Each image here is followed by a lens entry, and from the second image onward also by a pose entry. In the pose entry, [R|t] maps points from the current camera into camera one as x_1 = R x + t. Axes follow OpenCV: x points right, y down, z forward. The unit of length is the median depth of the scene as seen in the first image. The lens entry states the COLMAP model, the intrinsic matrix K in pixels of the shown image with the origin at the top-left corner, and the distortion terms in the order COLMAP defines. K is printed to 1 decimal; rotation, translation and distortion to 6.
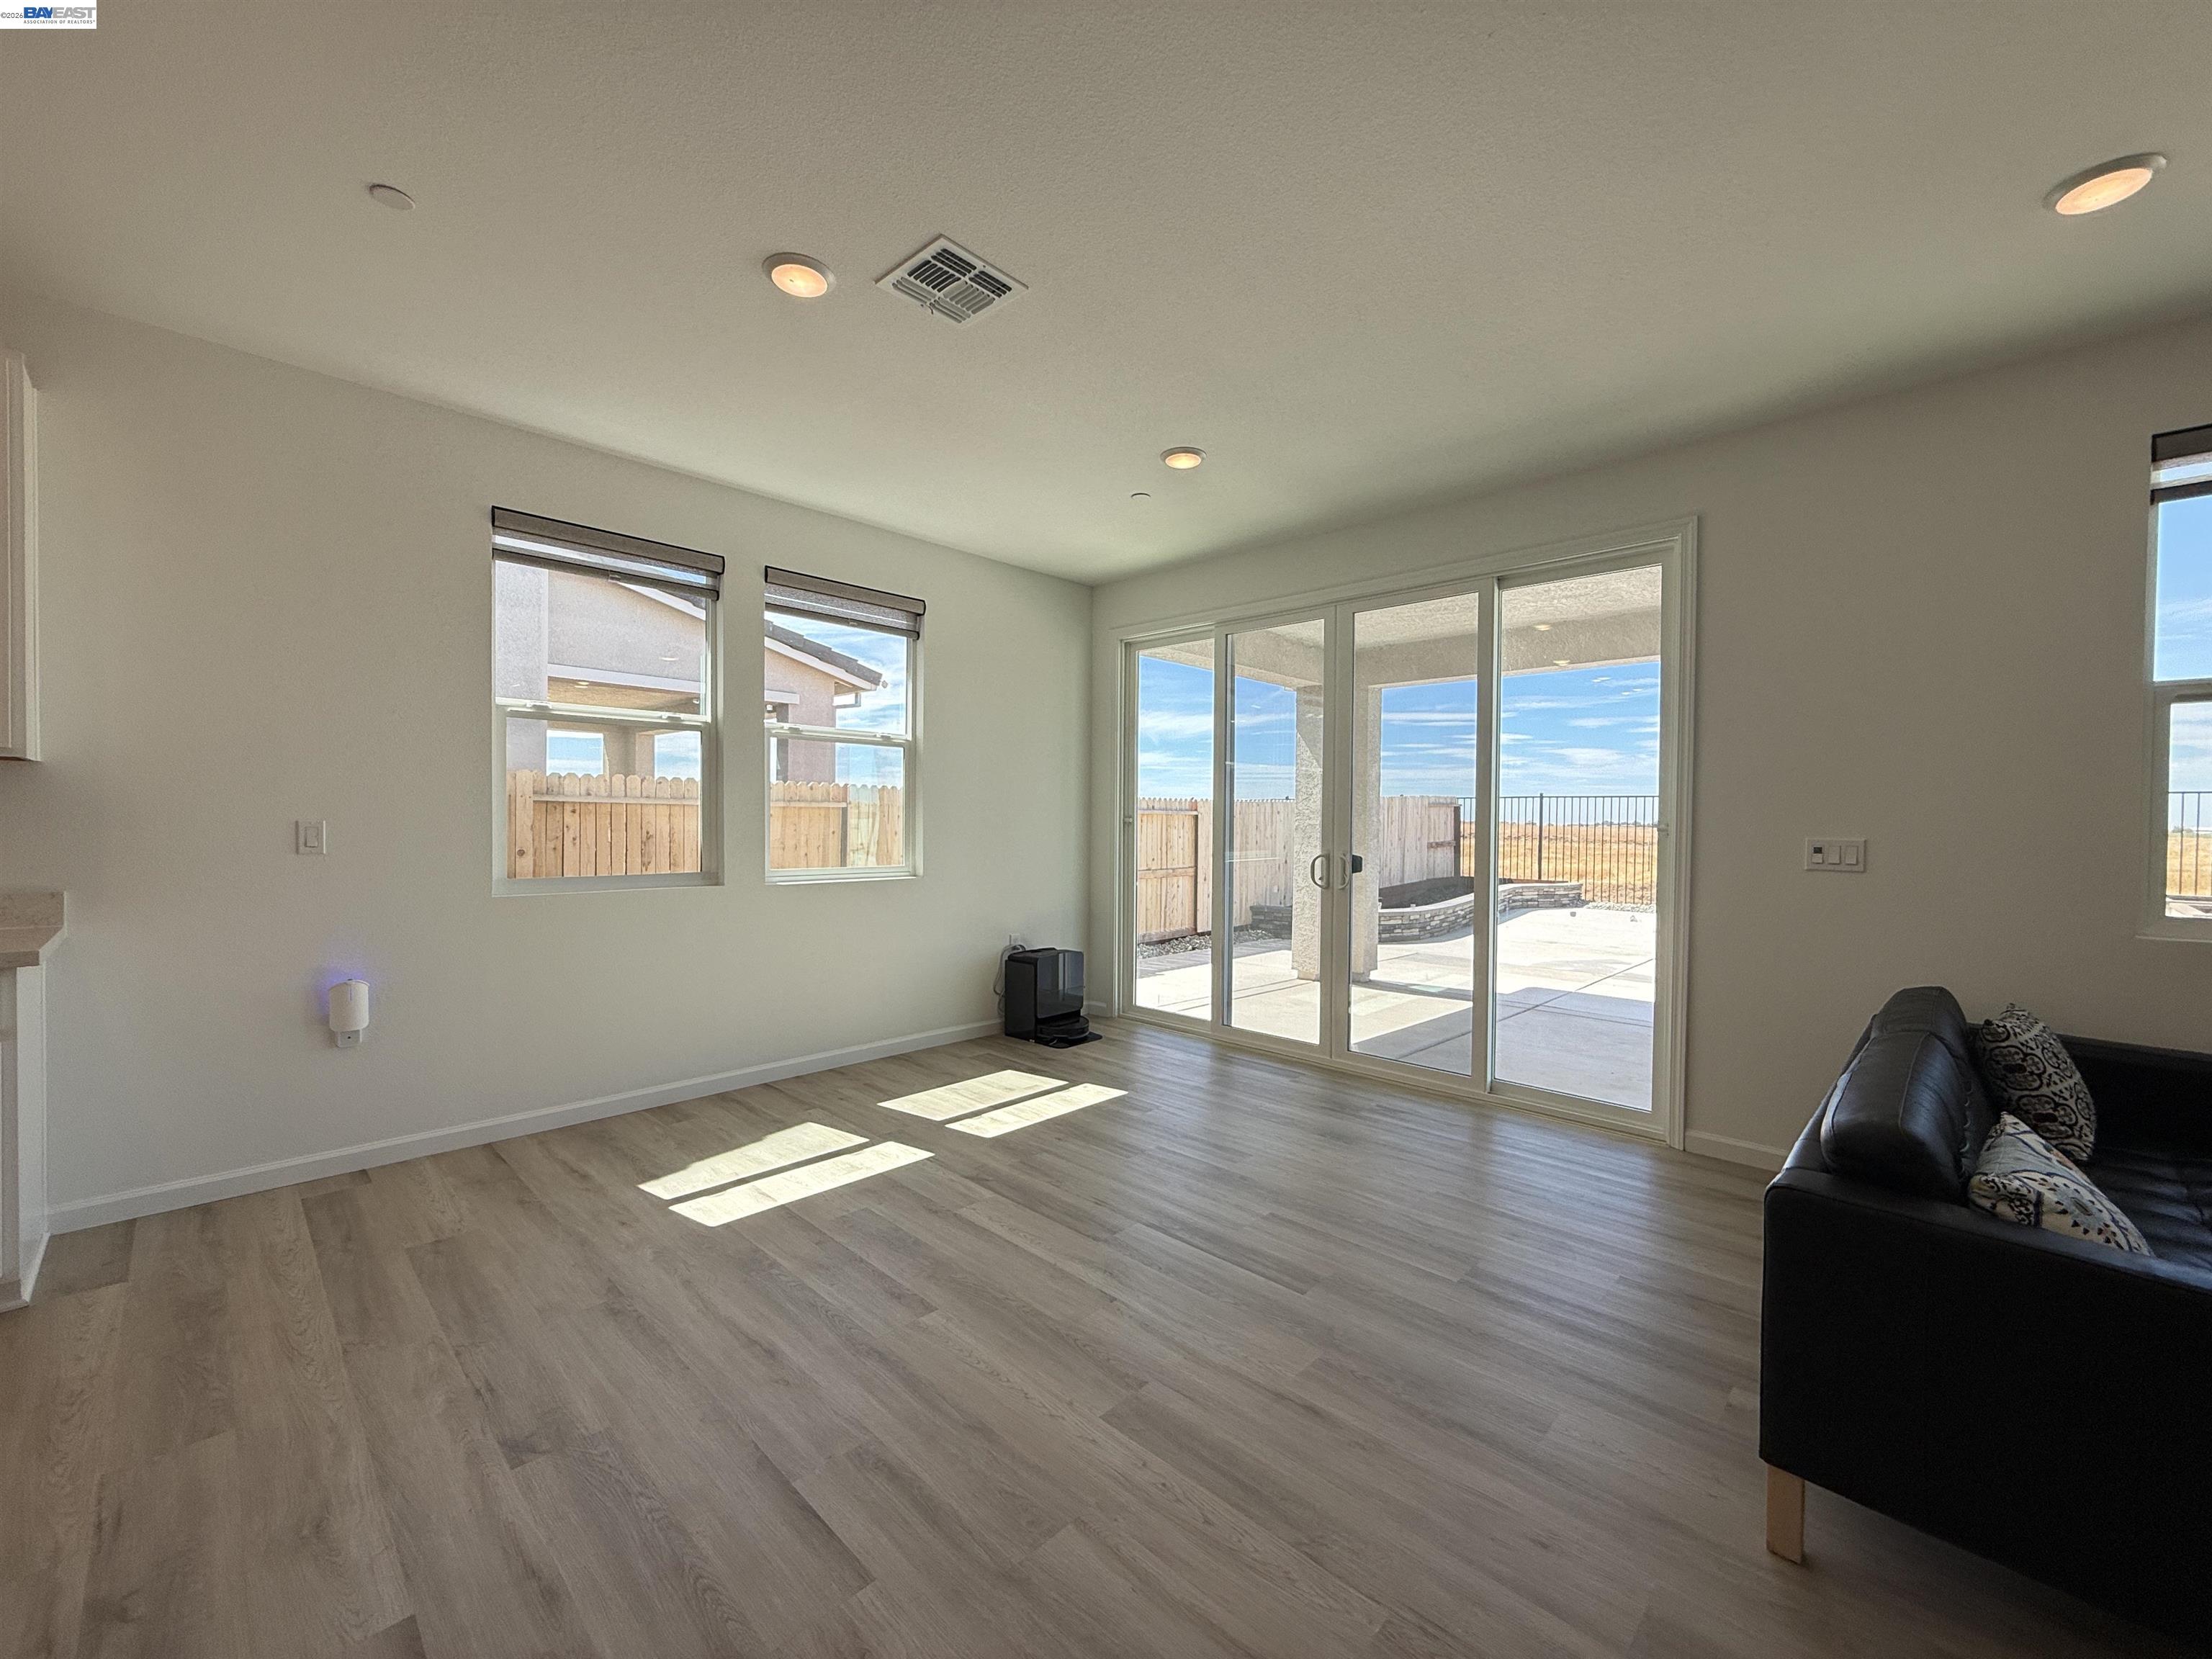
lens RADIAL K [[882.5, 0, 1106.5], [0, 882.5, 821.2], [0, 0, 1]] dist [-0.002983, -0.000215]
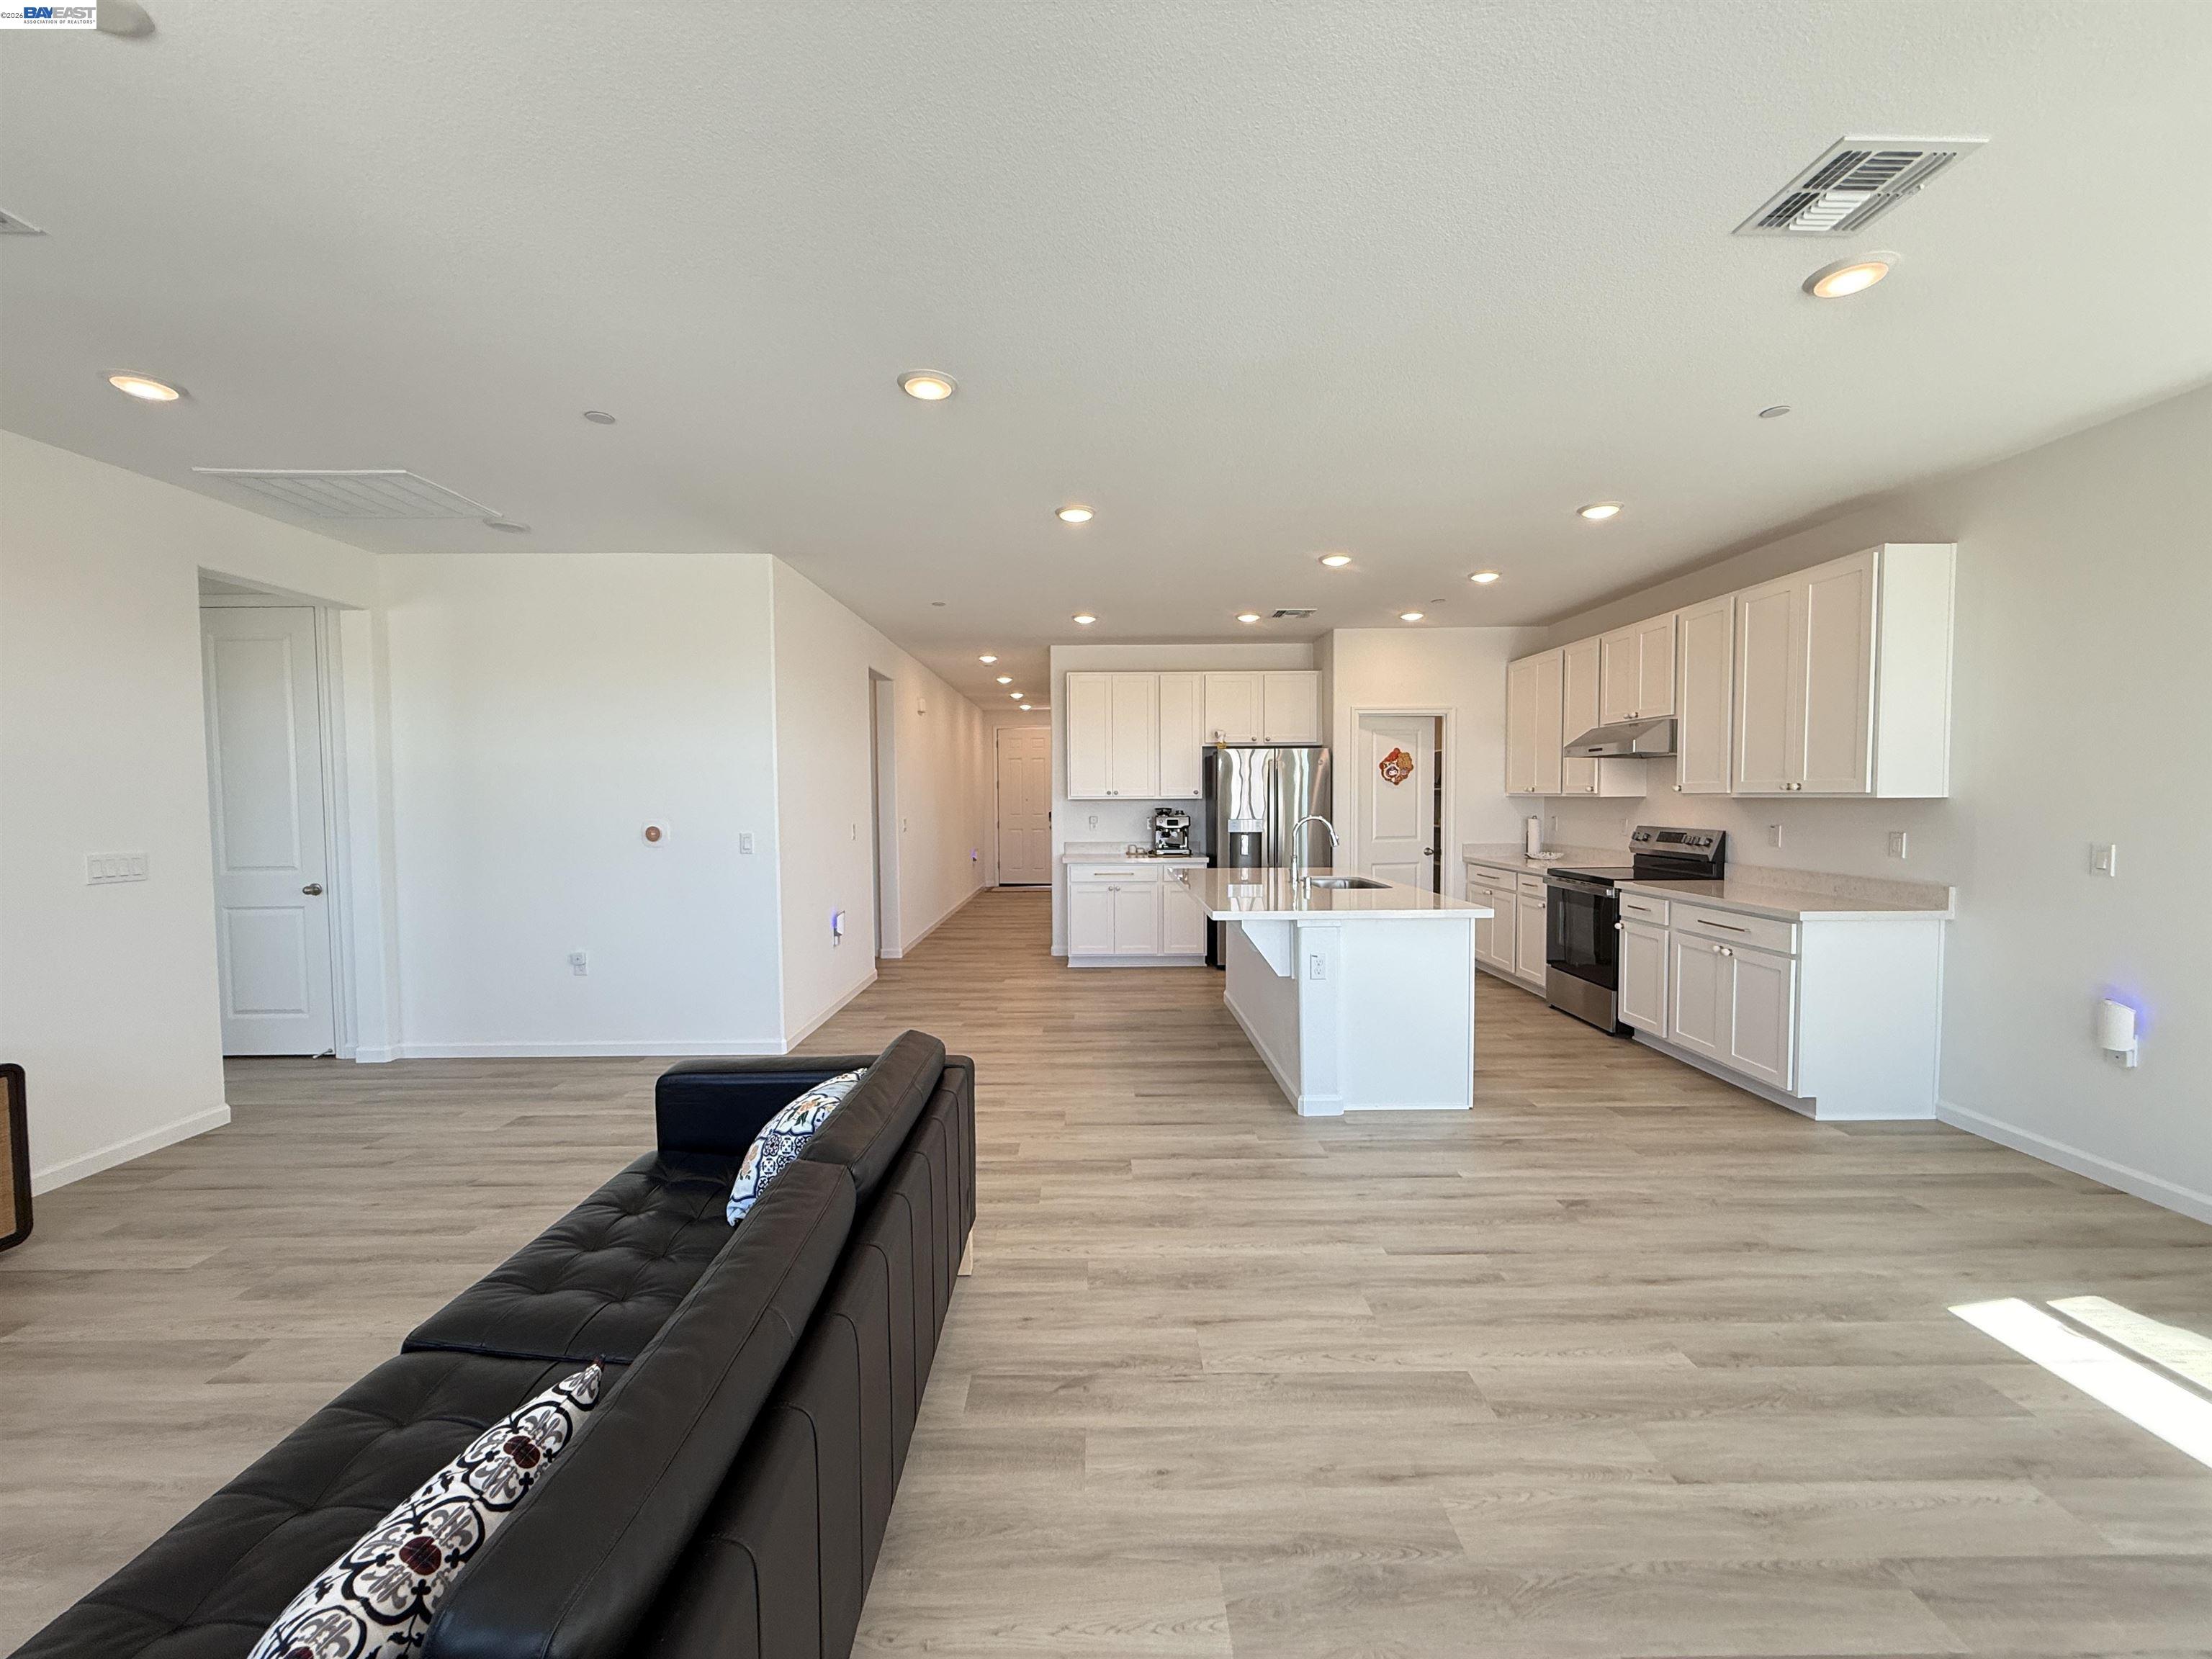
lens RADIAL K [[882.5, 0, 1106.1], [0, 882.5, 833.5], [0, 0, 1]] dist [-0.002983, -0.000215]
pose [[-0.708385, 0.026306, -0.705336, 0.840670], [-0.006065, 0.999042, 0.043351, -0.063853], [0.705800, 0.034987, -0.707547, 1.078686]]
